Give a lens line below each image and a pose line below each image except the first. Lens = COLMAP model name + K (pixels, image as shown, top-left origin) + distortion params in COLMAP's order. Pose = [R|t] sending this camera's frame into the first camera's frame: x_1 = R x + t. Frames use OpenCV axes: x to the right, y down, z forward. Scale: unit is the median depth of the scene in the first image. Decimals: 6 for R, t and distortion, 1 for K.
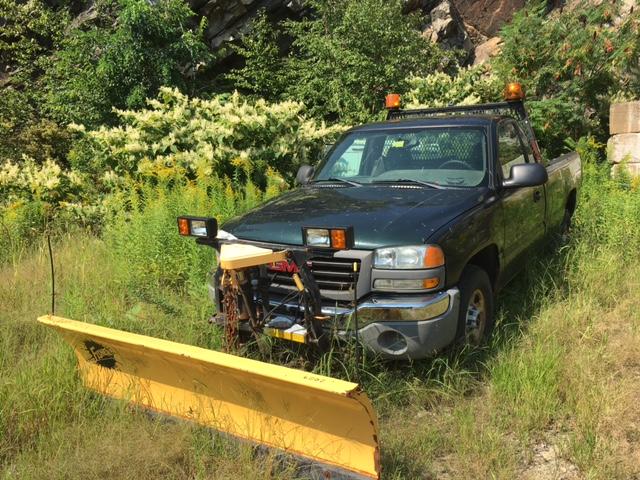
lens RADIAL K [[545.8, 0, 316.8], [0, 545.8, 237.6], [0, 0, 1]] dist [0.096048, -0.123830]
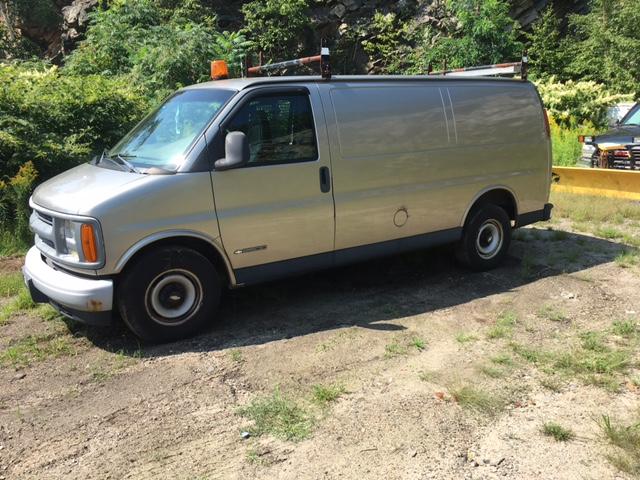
lens RADIAL K [[545.8, 0, 316.8], [0, 545.8, 237.6], [0, 0, 1]] dist [0.096048, -0.123830]
pose [[0.931874, 0.074917, -0.354963, -0.198071], [-0.048874, 0.995451, 0.081788, 0.140491], [0.359475, -0.058868, 0.931296, -0.972142]]
